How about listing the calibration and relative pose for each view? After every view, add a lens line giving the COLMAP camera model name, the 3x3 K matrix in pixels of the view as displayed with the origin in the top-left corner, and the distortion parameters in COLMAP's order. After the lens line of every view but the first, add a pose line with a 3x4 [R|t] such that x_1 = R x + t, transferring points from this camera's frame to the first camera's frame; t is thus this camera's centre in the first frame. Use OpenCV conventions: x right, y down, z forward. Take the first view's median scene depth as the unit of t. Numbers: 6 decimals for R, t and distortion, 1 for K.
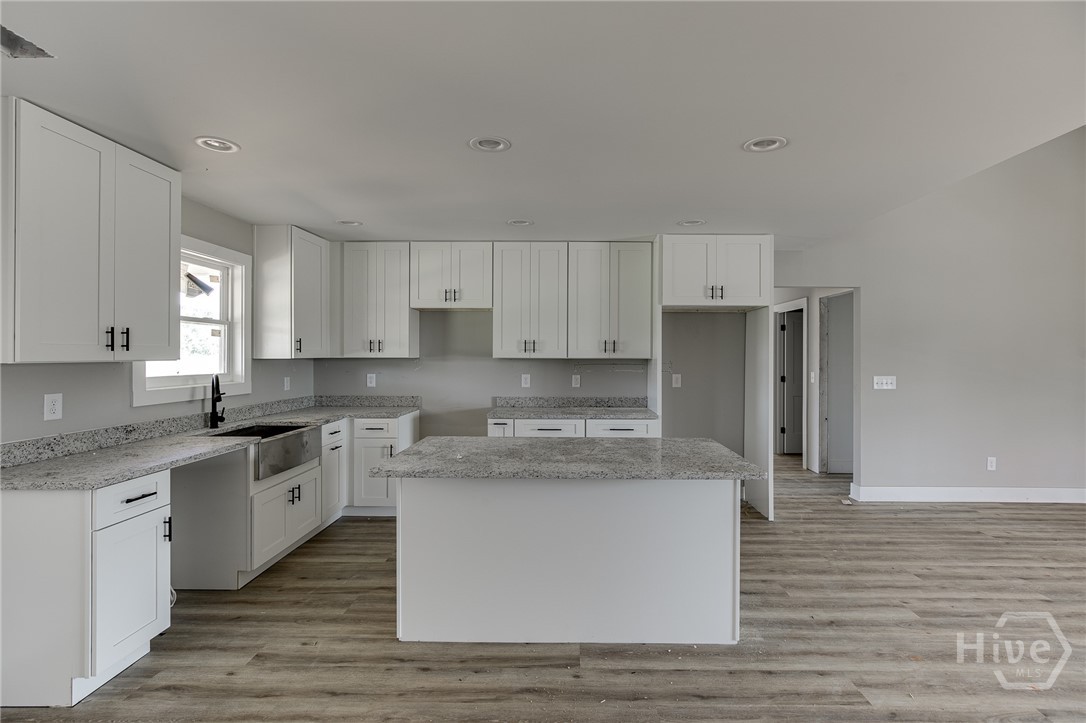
lens RADIAL K [[516.6, 0, 543.0], [0, 516.6, 361.5], [0, 0, 1]] dist [0.001364, 0.000194]
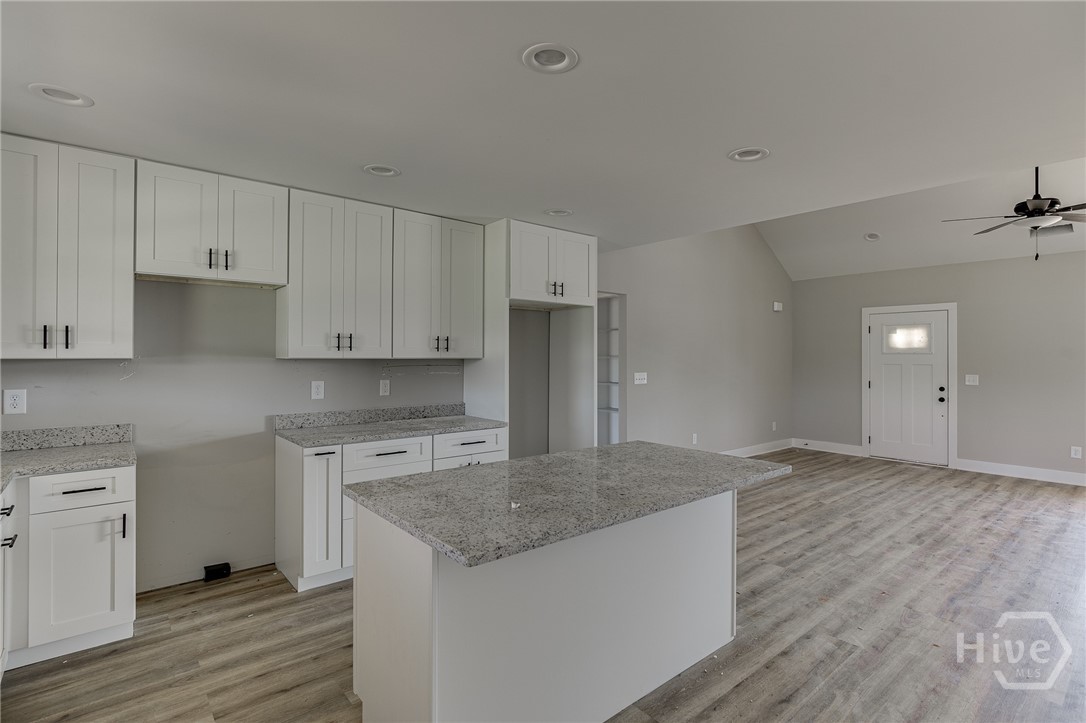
lens RADIAL K [[549.0, 0, 558.9], [0, 549.0, 354.0], [0, 0, 1]] dist [-0.001865, -0.000947]
pose [[0.738446, 0.001759, 0.674311, -0.324074], [0.006111, 0.999938, -0.009301, -0.003651], [-0.674285, 0.010989, 0.738389, 0.228438]]
